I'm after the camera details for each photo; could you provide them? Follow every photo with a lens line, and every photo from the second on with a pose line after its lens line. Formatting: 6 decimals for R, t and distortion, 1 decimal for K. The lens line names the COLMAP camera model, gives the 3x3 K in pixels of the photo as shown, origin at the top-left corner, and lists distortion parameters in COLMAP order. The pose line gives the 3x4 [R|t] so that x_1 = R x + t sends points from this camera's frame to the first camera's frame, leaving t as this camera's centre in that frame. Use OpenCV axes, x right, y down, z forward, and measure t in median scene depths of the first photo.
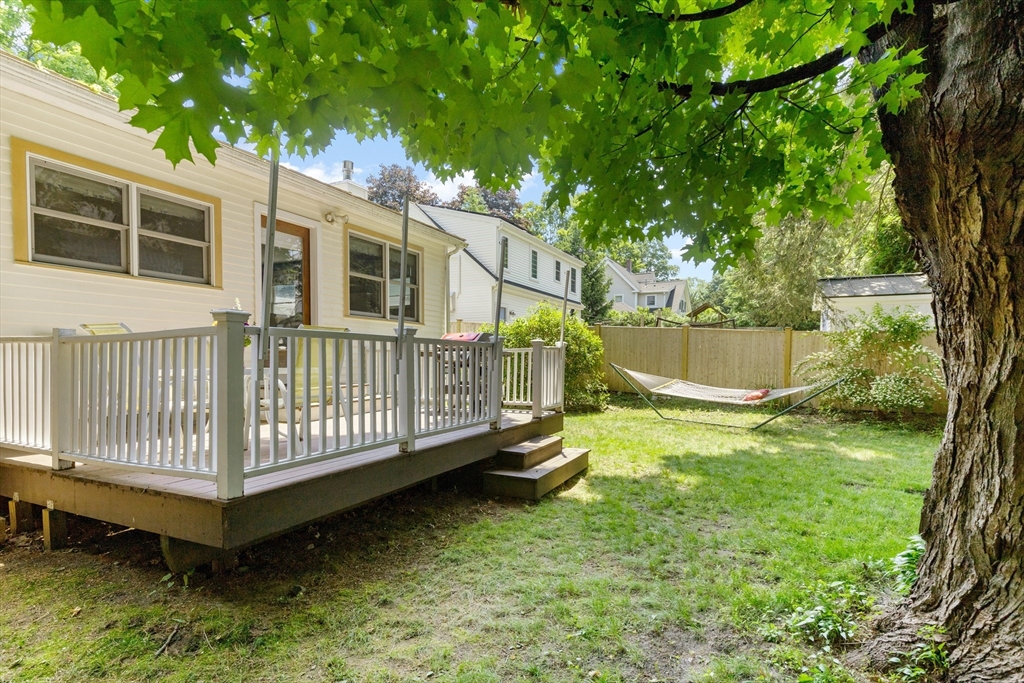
lens RADIAL K [[482.6, 0, 533.6], [0, 482.6, 375.1], [0, 0, 1]] dist [0.002868, 0.000090]
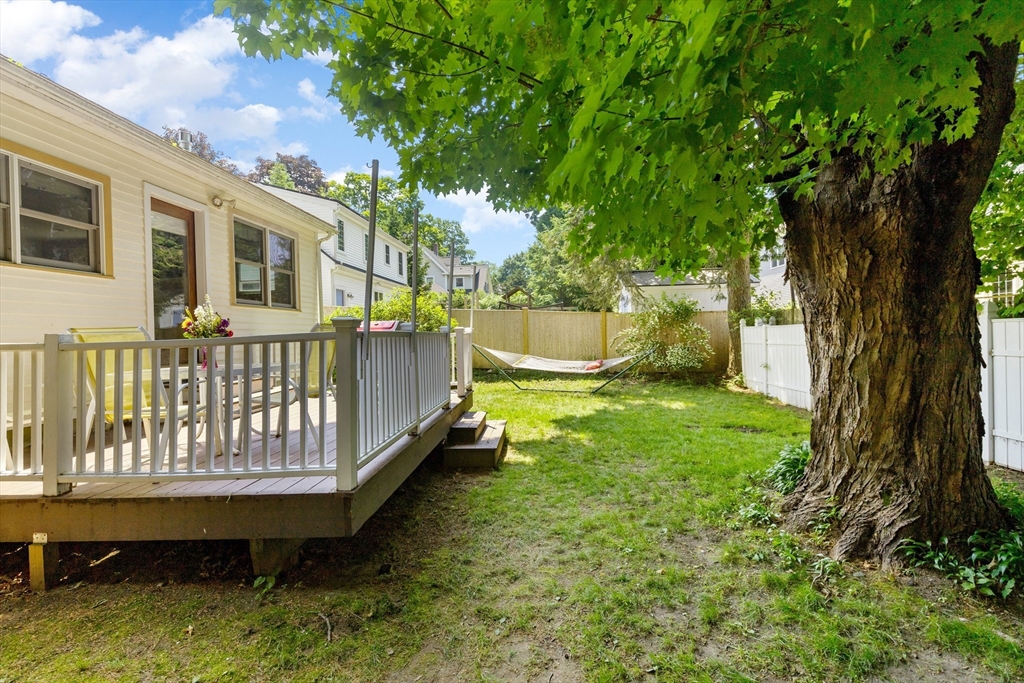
lens RADIAL K [[457.7, 0, 513.6], [0, 457.7, 335.3], [0, 0, 1]] dist [0.003494, 0.000024]
pose [[0.931023, -0.027980, 0.363887, -0.478324], [0.040468, 0.998823, -0.026737, -0.036189], [-0.362711, 0.039619, 0.931059, -0.080934]]
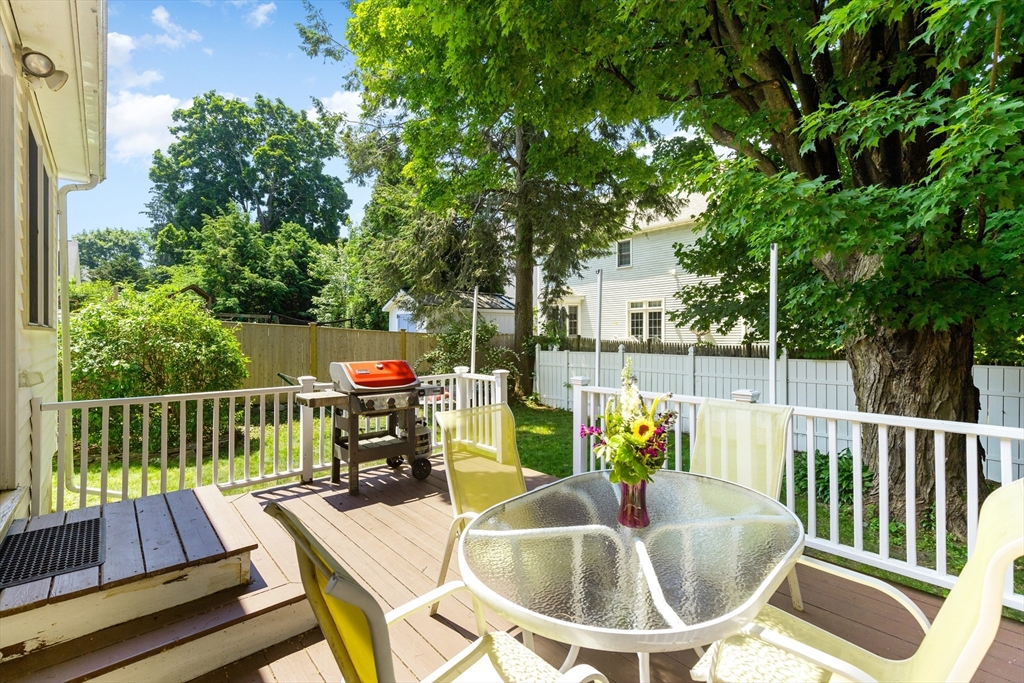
lens RADIAL K [[457.7, 0, 513.6], [0, 457.7, 335.3], [0, 0, 1]] dist [0.003494, 0.000024]
pose [[0.416570, -0.001580, 0.909102, -1.290017], [0.034788, 0.999294, -0.014204, -0.219126], [-0.908438, 0.037543, 0.416331, 1.144241]]
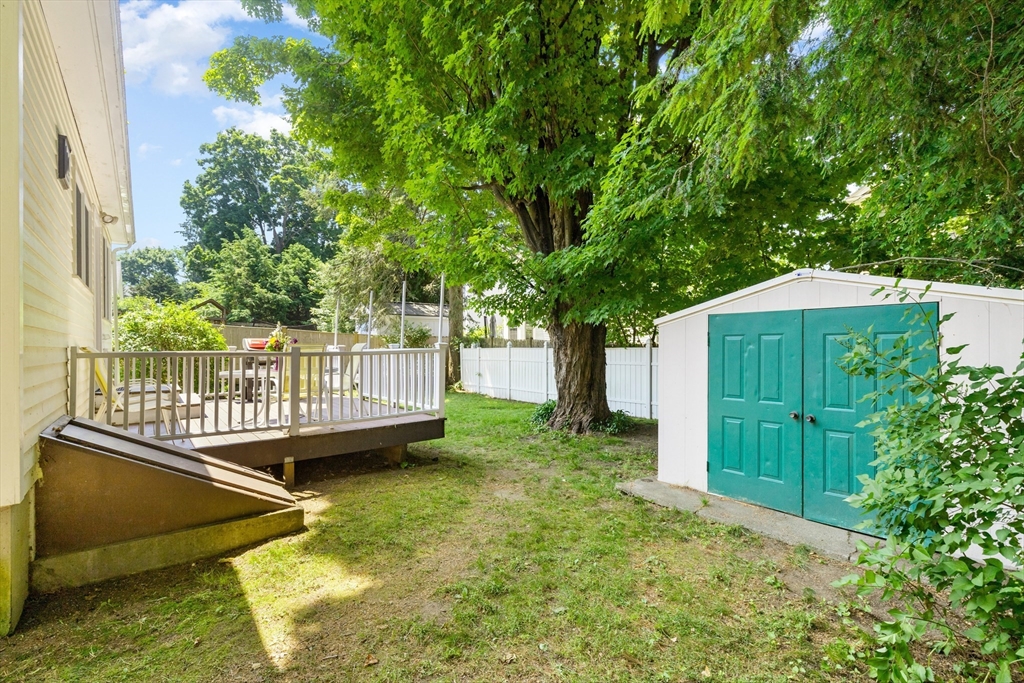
lens RADIAL K [[458.0, 0, 511.4], [0, 458.0, 348.3], [0, 0, 1]] dist [0.001718, 0.000100]
pose [[0.465319, -0.006942, 0.885116, -1.886078], [0.036990, 0.999248, -0.011609, -0.047255], [-0.884370, 0.038142, 0.465226, -0.320678]]
